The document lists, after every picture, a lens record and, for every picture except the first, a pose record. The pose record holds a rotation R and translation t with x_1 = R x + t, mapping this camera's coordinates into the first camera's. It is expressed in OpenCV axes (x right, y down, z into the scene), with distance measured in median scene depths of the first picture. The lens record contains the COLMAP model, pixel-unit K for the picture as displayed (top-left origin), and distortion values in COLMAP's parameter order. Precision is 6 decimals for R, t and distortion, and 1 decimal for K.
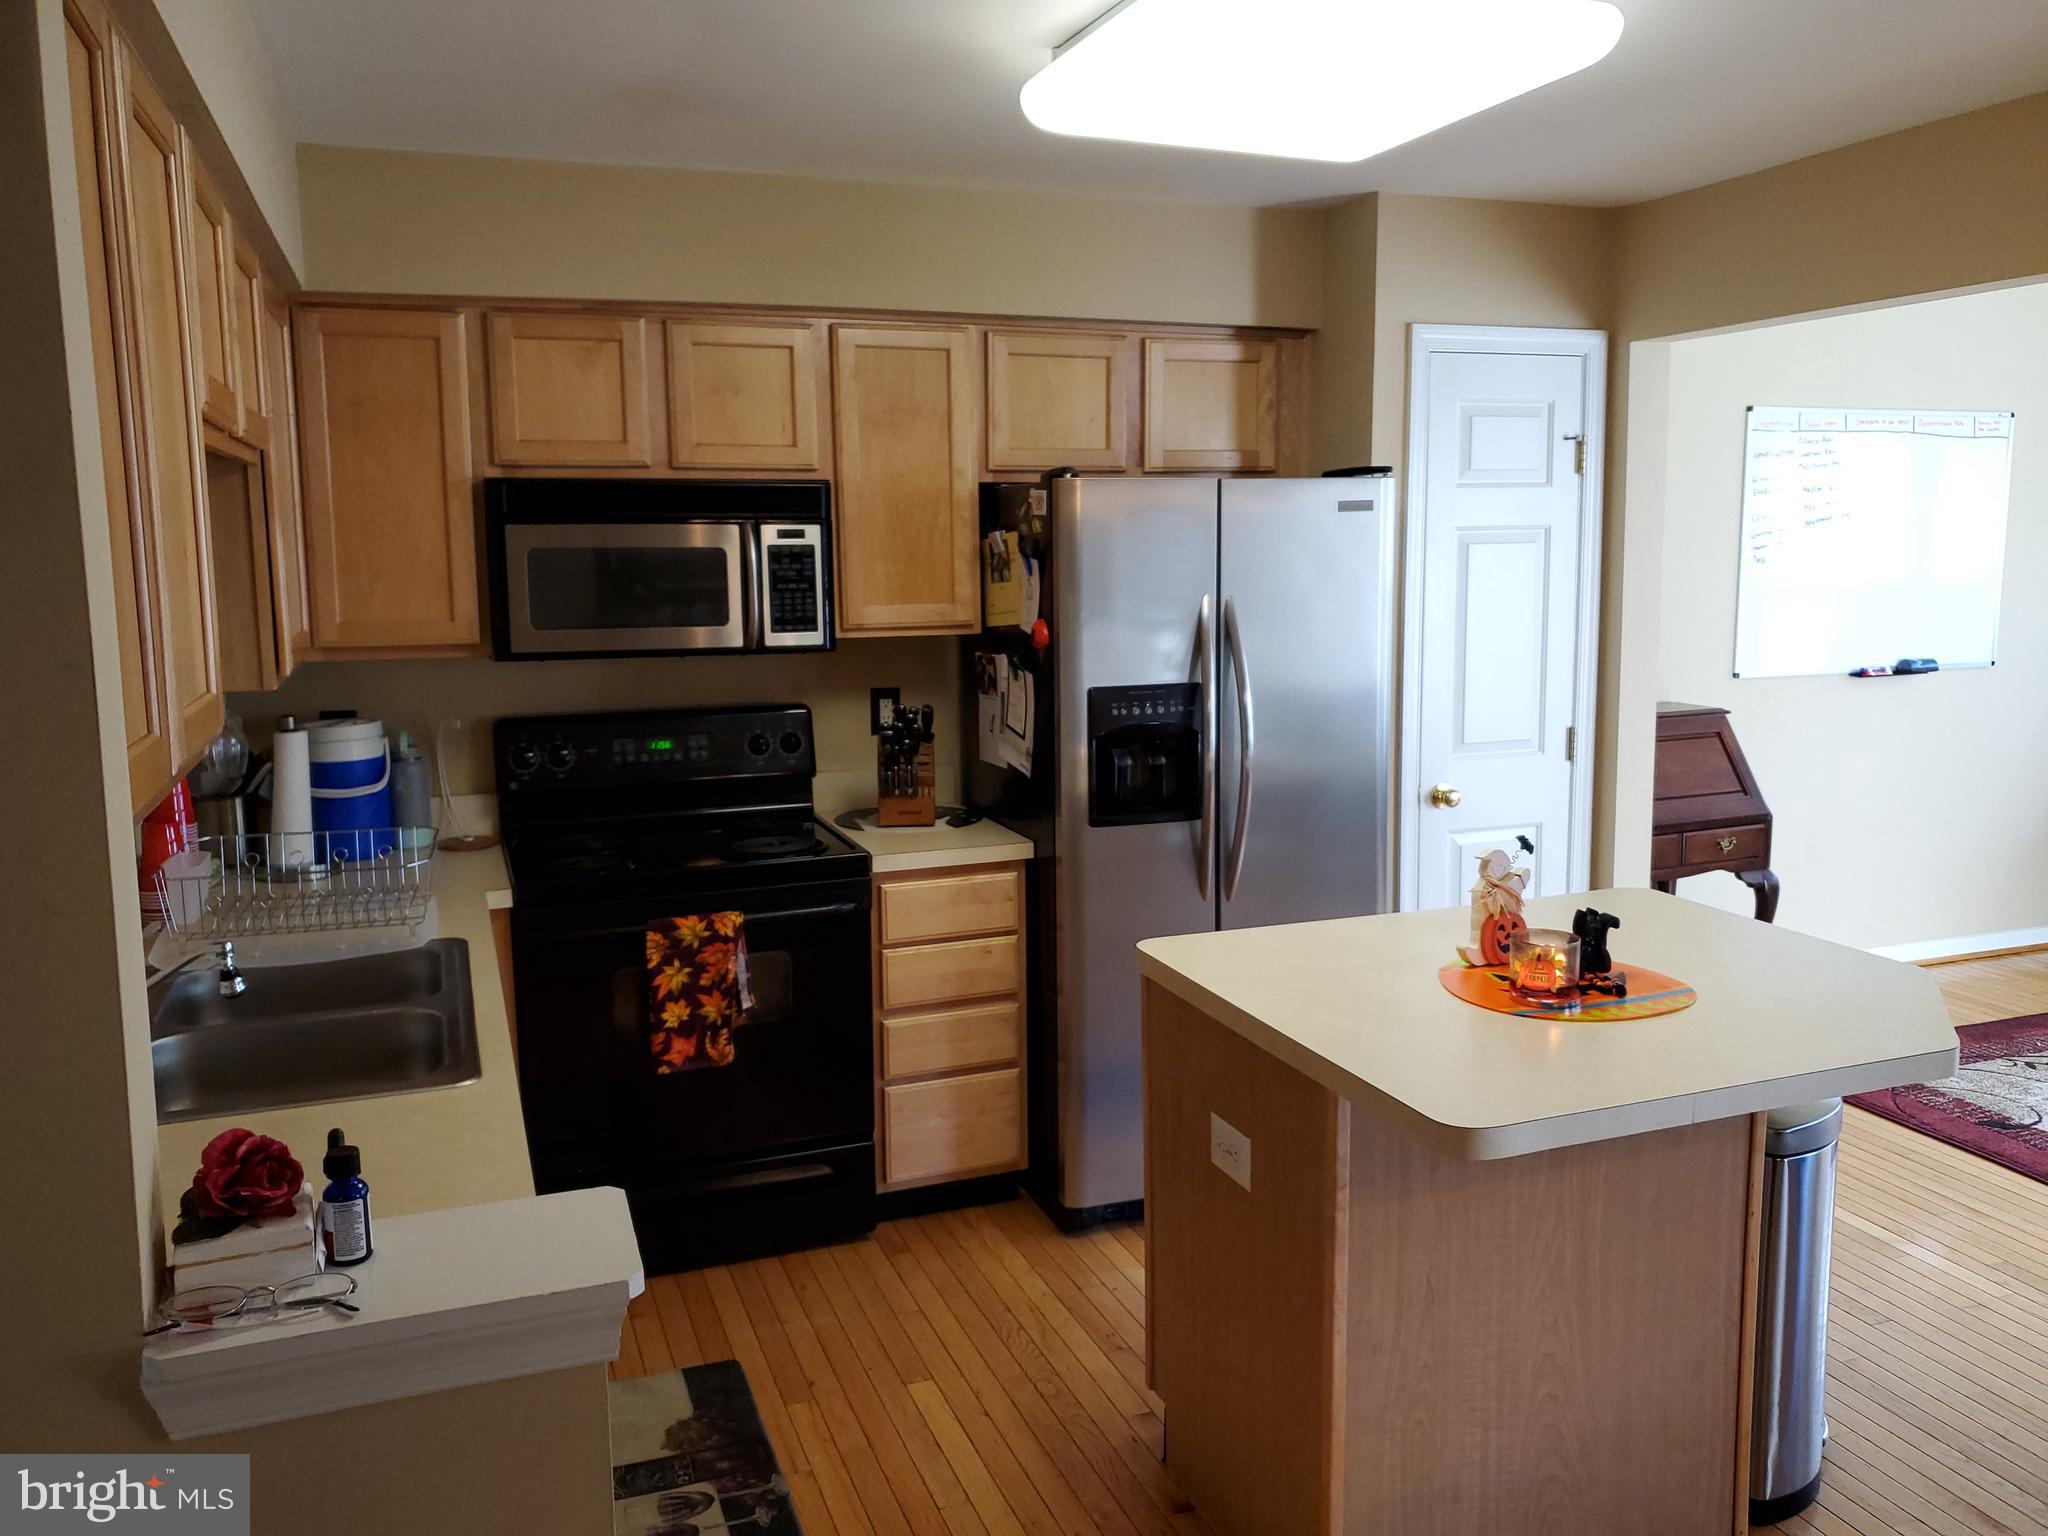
lens RADIAL K [[1617.2, 0, 1023.8], [0, 1617.2, 743.1], [0, 0, 1]] dist [-0.083349, 0.122584]
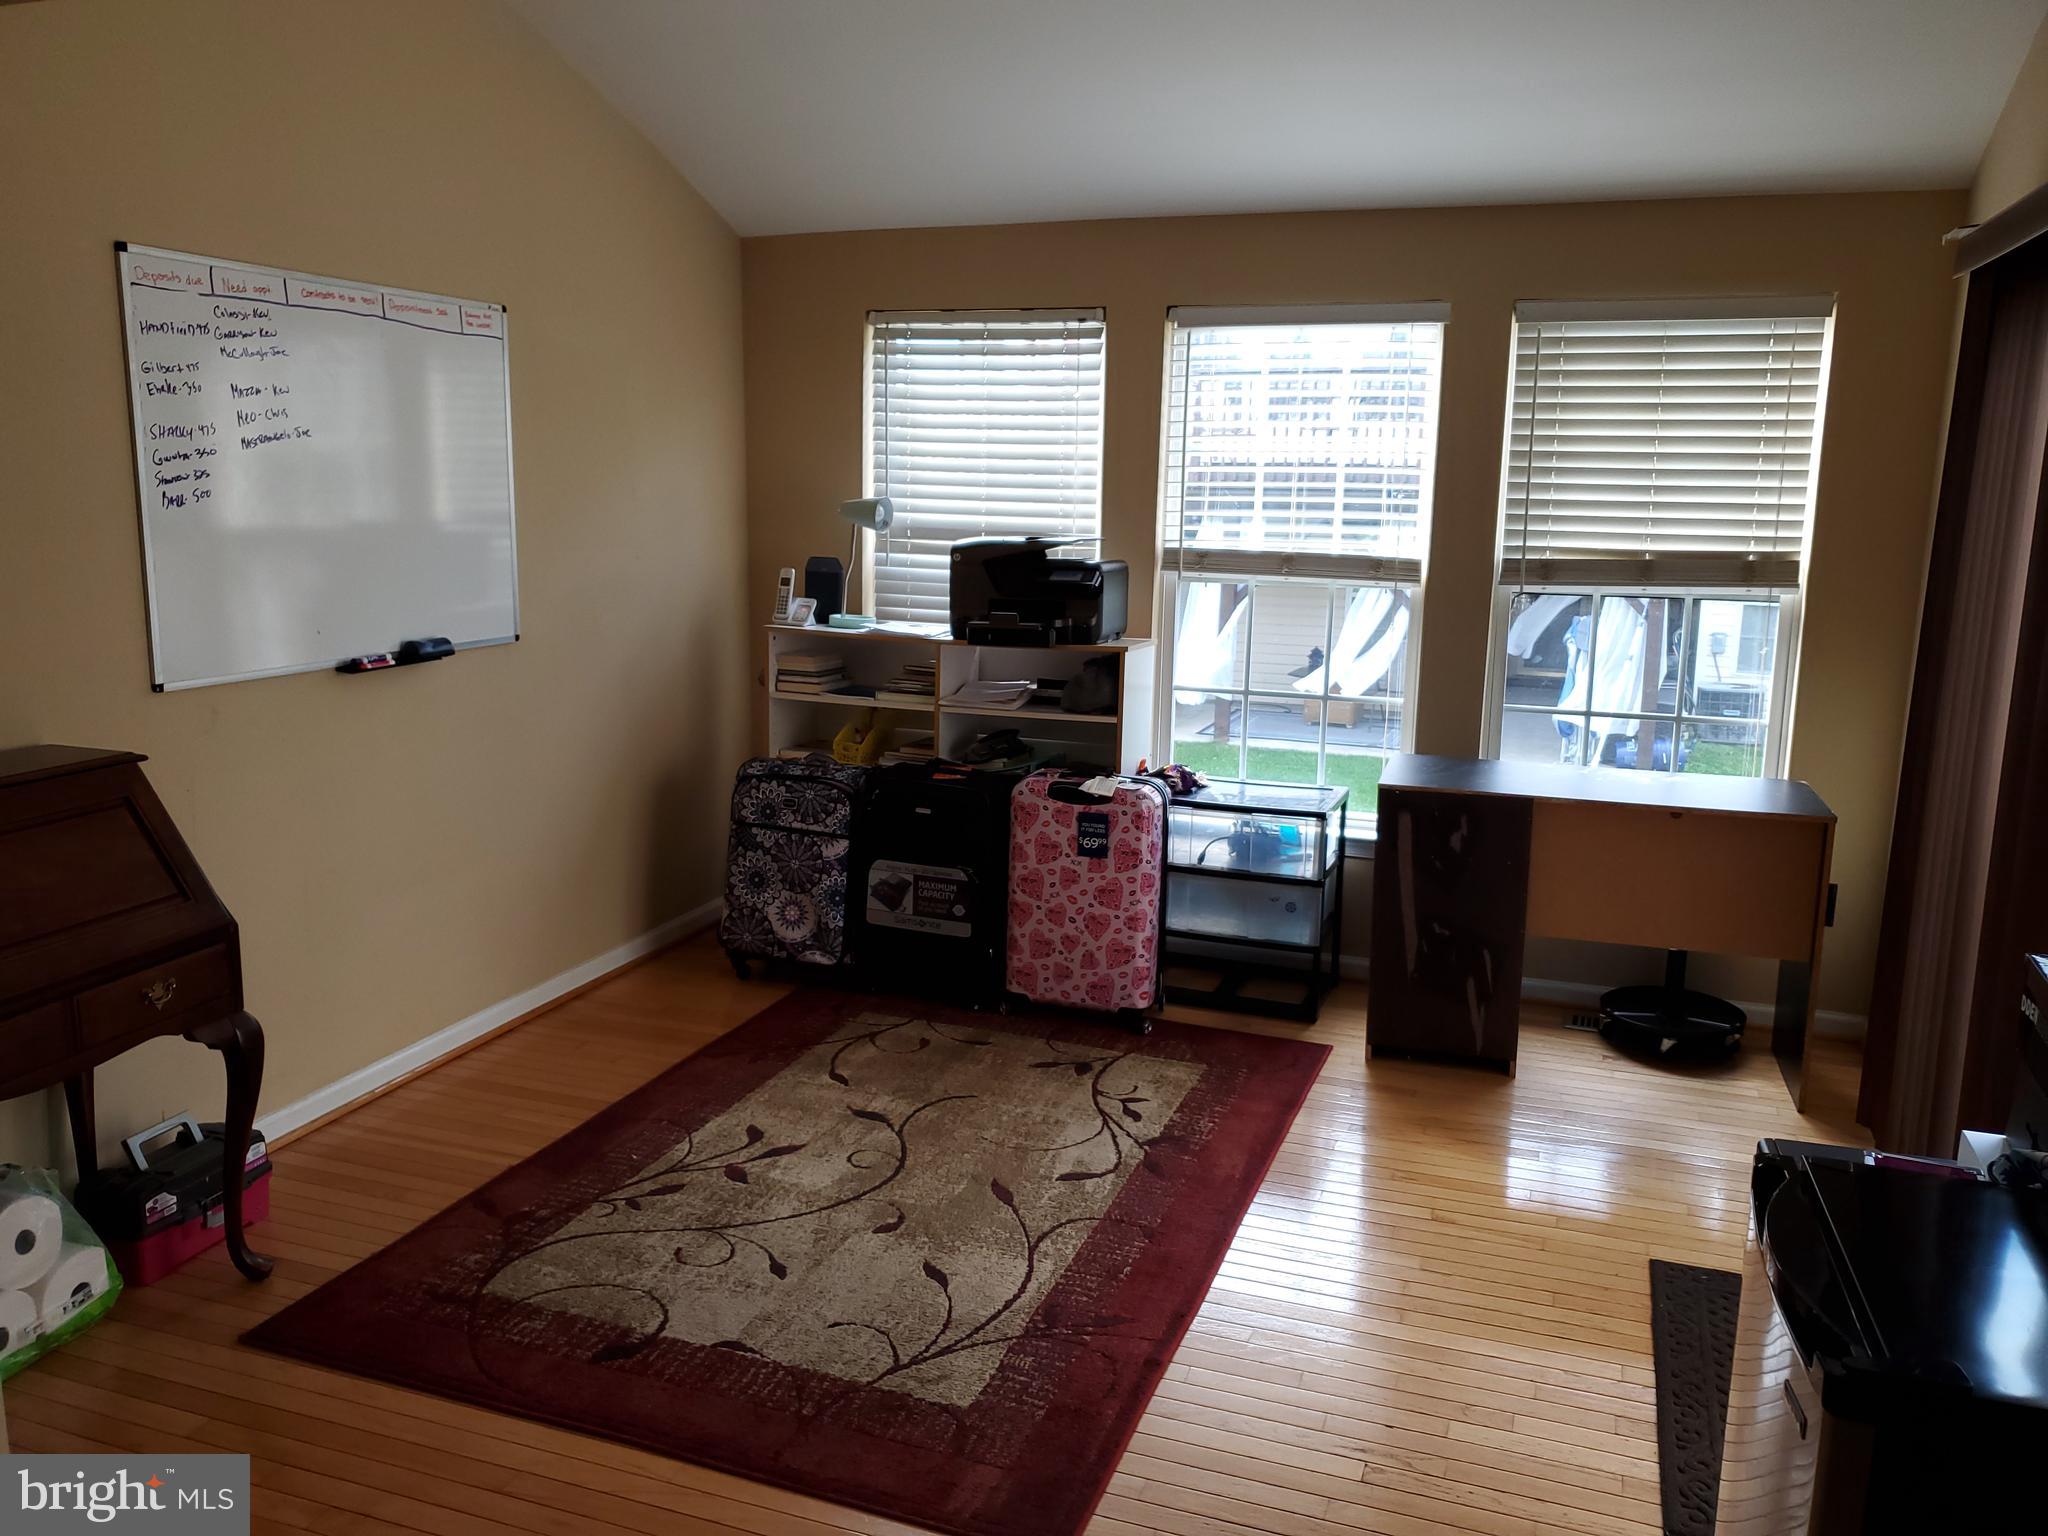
lens RADIAL K [[1631.8, 0, 1024.0], [0, 1631.8, 768.0], [0, 0, 1]] dist [0.069443, -0.115059]
pose [[0.646095, -0.117879, 0.754099, 0.182040], [0.074857, 0.993025, 0.091092, -0.046297], [-0.759577, -0.002405, 0.650413, 0.337176]]
